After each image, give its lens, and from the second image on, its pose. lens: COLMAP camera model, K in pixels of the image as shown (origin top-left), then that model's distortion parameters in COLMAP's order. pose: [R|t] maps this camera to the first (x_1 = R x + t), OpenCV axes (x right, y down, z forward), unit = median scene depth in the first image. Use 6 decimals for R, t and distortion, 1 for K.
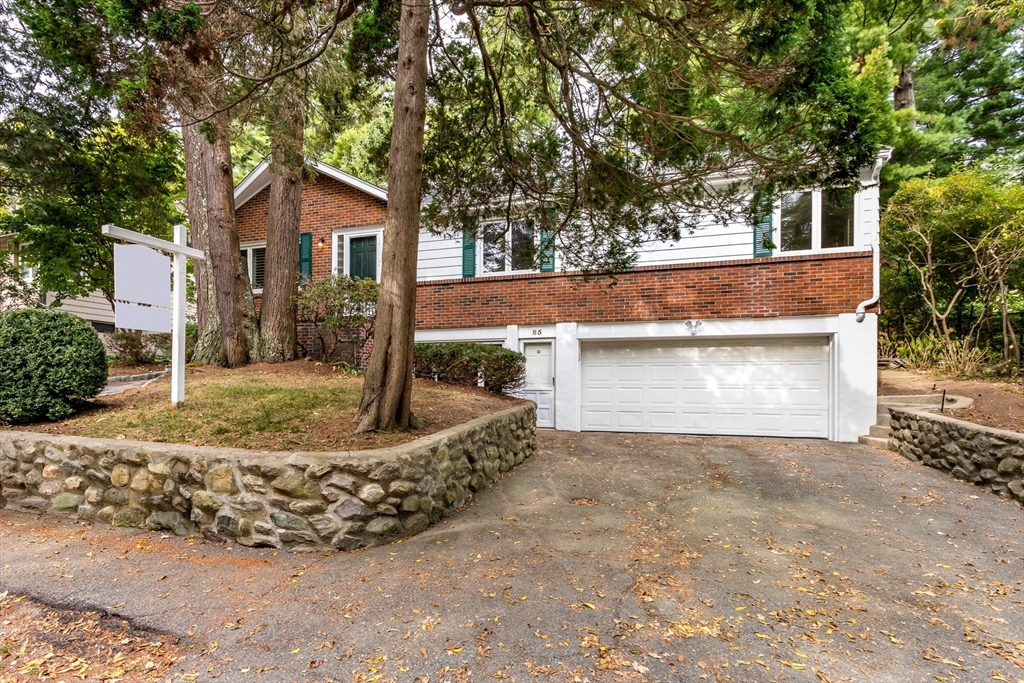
lens RADIAL K [[509.9, 0, 585.5], [0, 509.9, 335.5], [0, 0, 1]] dist [0.001514, -0.000188]
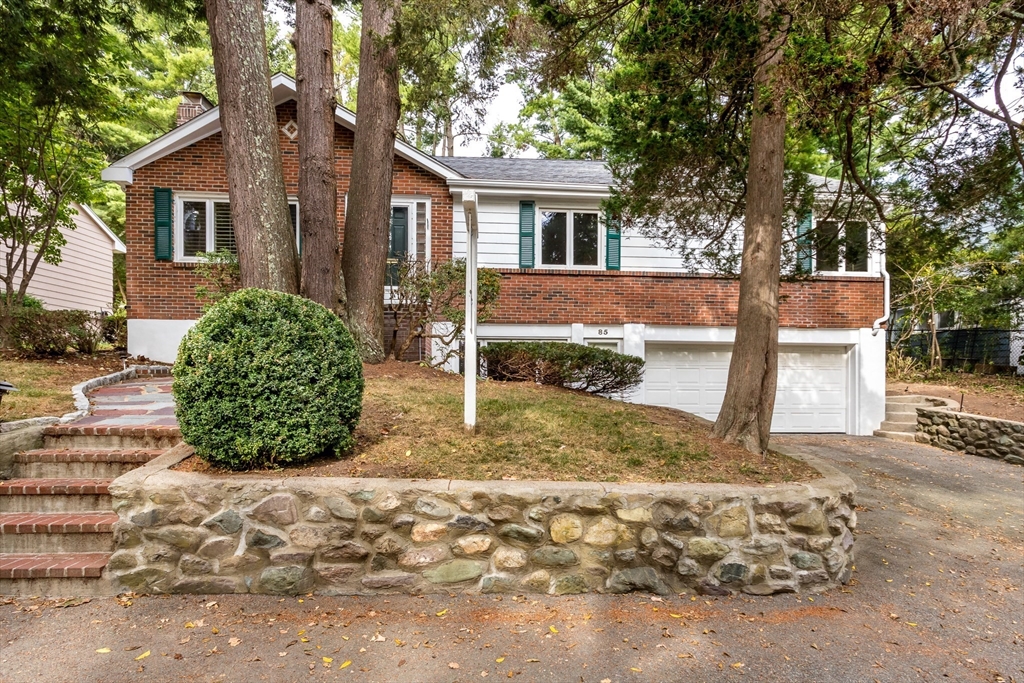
lens RADIAL K [[509.9, 0, 585.5], [0, 509.9, 335.5], [0, 0, 1]] dist [0.001514, -0.000188]
pose [[0.929273, 0.036863, 0.367551, -1.098147], [-0.044606, 0.998925, 0.012590, -0.023845], [-0.366692, -0.028094, 0.929918, 0.268246]]
